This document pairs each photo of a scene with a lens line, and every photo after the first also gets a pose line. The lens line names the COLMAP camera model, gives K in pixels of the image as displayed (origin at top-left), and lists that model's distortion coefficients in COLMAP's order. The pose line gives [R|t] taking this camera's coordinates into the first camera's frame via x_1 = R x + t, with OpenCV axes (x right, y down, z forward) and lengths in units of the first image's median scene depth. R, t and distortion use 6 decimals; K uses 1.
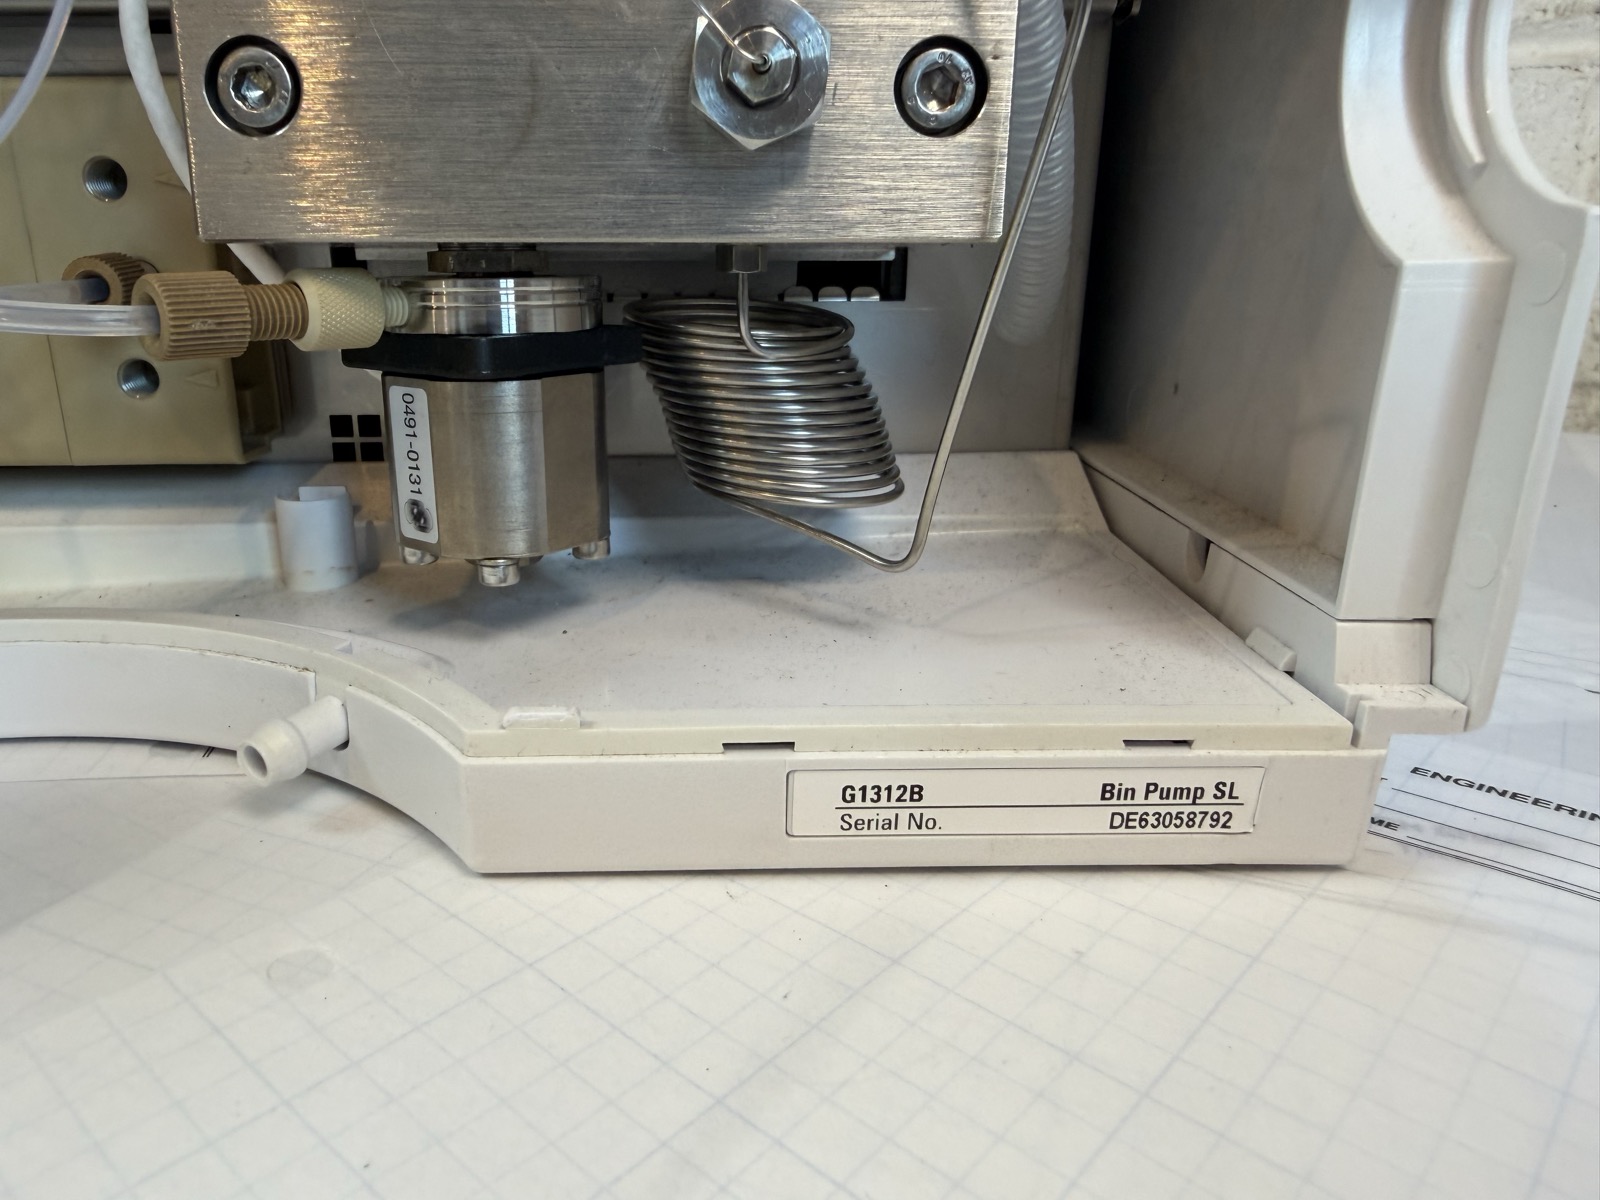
lens RADIAL K [[1169.8, 0, 717.4], [0, 1169.8, 569.2], [0, 0, 1]] dist [0.033288, -0.001448]
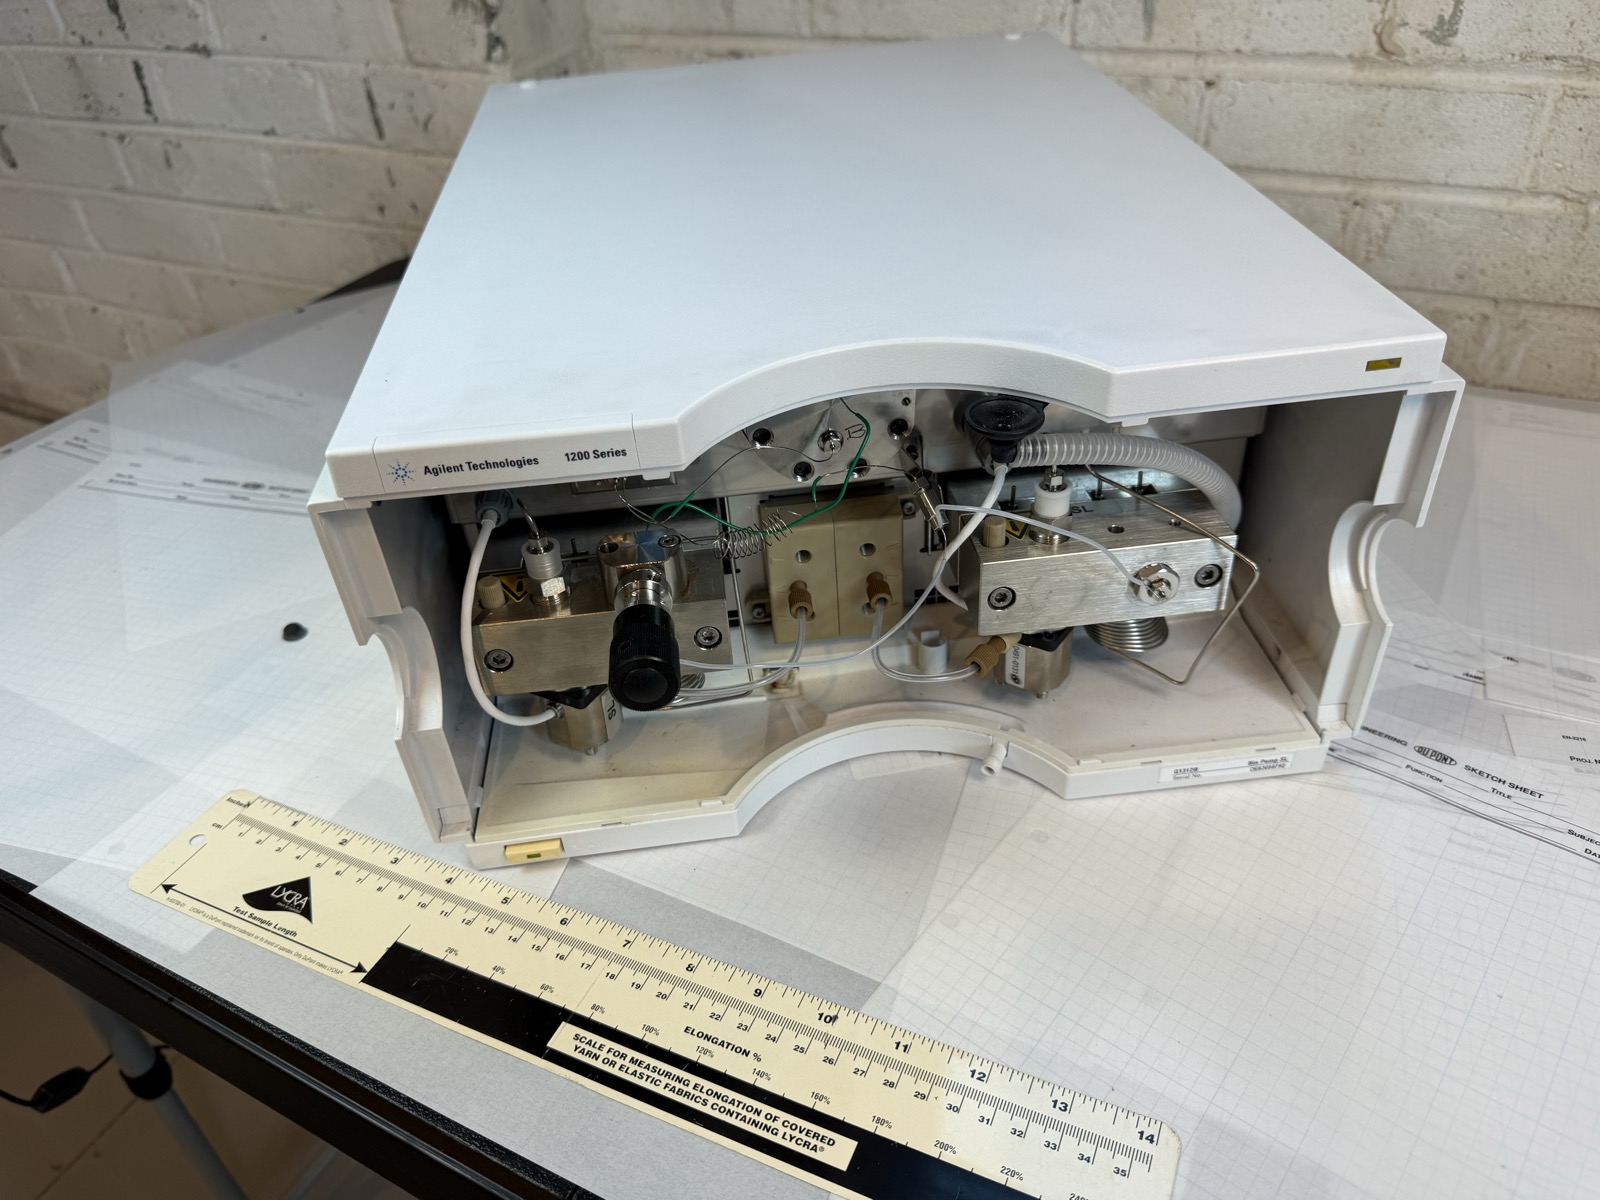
lens RADIAL K [[1145.2, 0, 790.5], [0, 1145.2, 597.1], [0, 0, 1]] dist [-0.002817, -0.001642]
pose [[0.995645, -0.093229, -0.000014, -0.875876], [0.088205, 0.941937, 0.323998, -1.338746], [-0.030193, -0.322588, 0.946058, -1.793783]]
